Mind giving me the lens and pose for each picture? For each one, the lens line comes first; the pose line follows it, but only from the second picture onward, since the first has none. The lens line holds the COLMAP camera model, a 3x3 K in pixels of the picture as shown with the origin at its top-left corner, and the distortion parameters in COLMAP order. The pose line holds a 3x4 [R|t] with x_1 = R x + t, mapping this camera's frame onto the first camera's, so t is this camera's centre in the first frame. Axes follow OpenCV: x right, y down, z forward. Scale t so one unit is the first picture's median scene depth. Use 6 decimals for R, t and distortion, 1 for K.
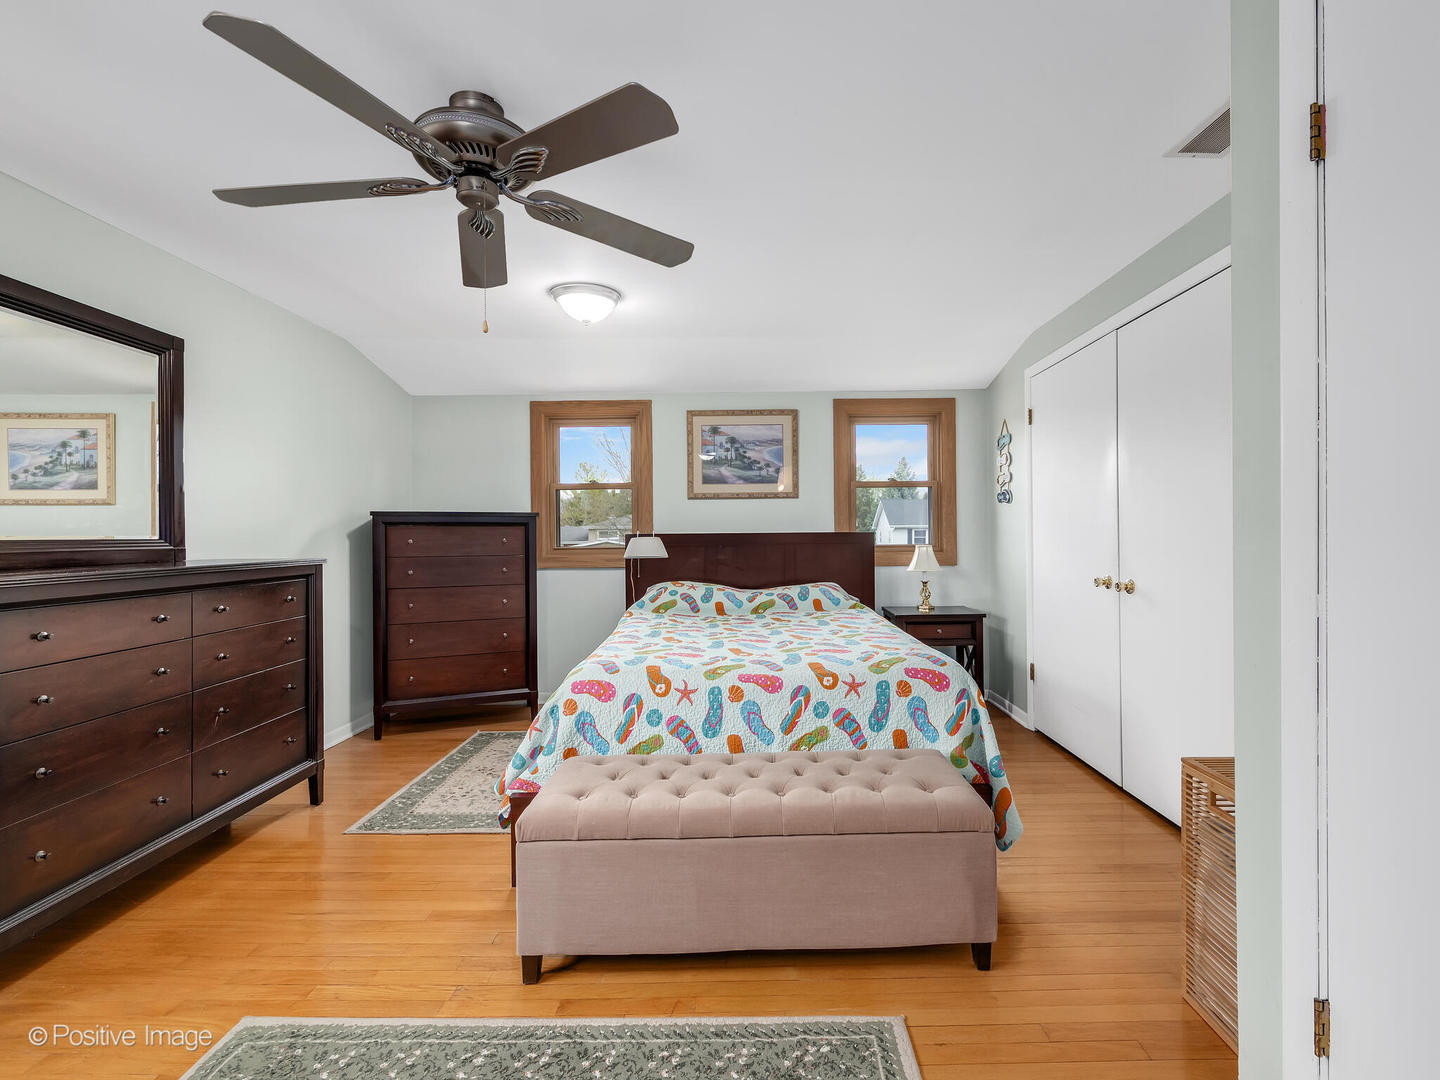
lens RADIAL K [[652.1, 0, 723.3], [0, 652.1, 530.9], [0, 0, 1]] dist [0.015450, -0.008519]
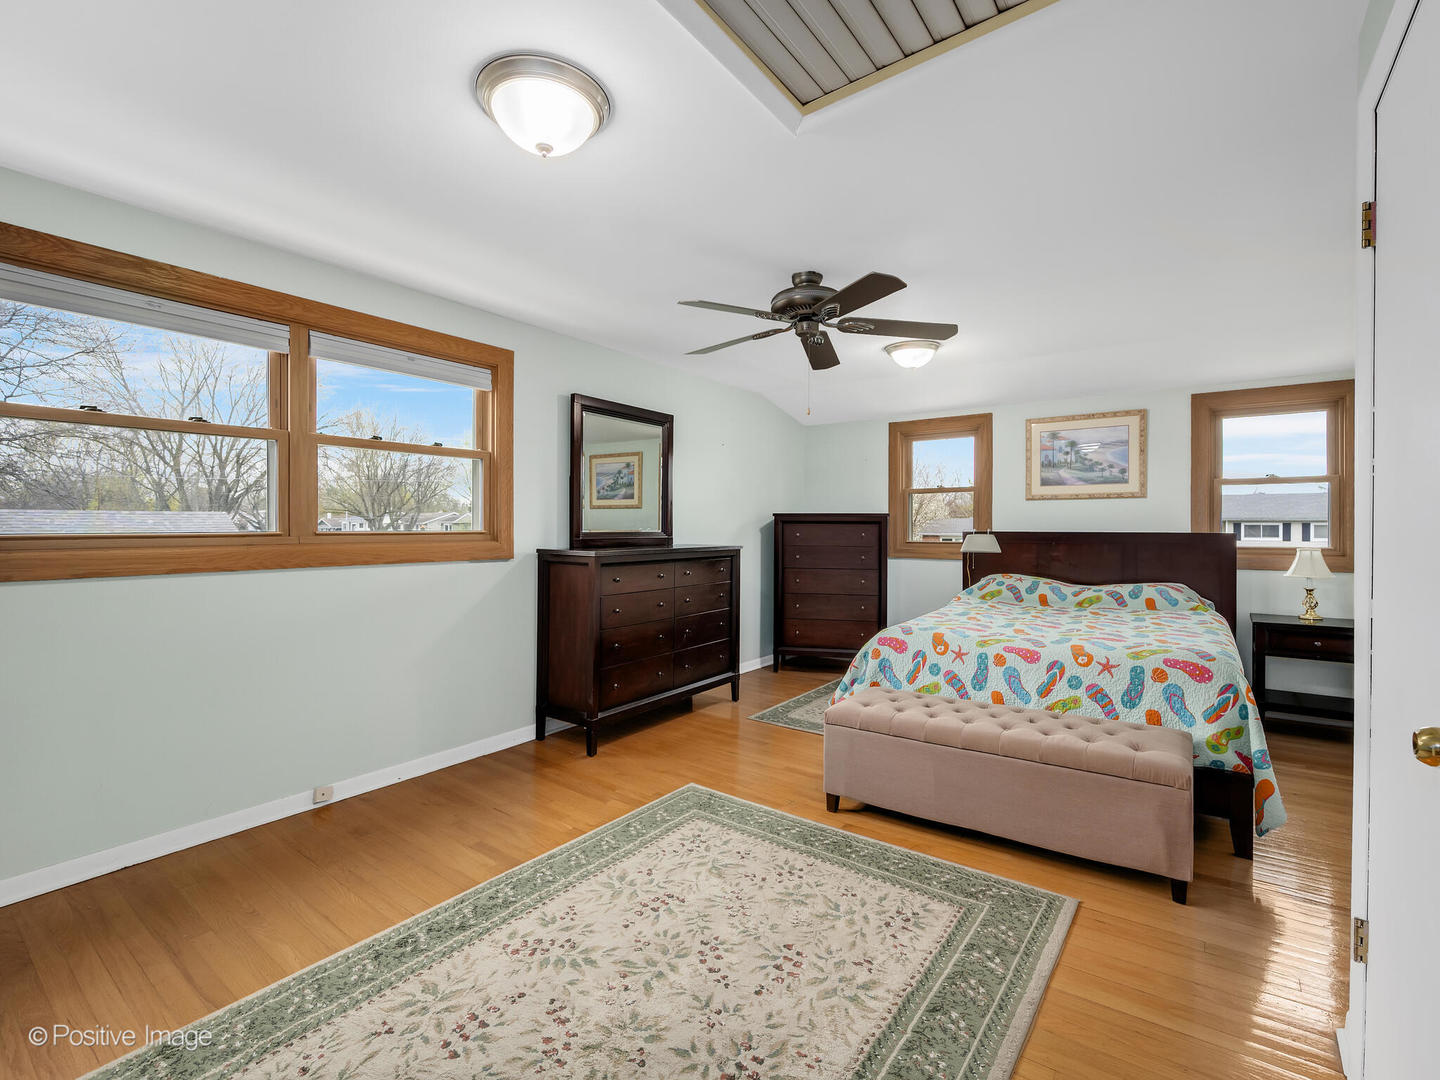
lens RADIAL K [[655.1, 0, 736.4], [0, 655.1, 507.0], [0, 0, 1]] dist [-0.000115, -0.000232]
pose [[0.824975, -0.005744, -0.565139, 0.263150], [-0.007081, 0.999765, -0.020499, -0.017530], [0.565124, 0.020913, 0.824741, -0.295534]]
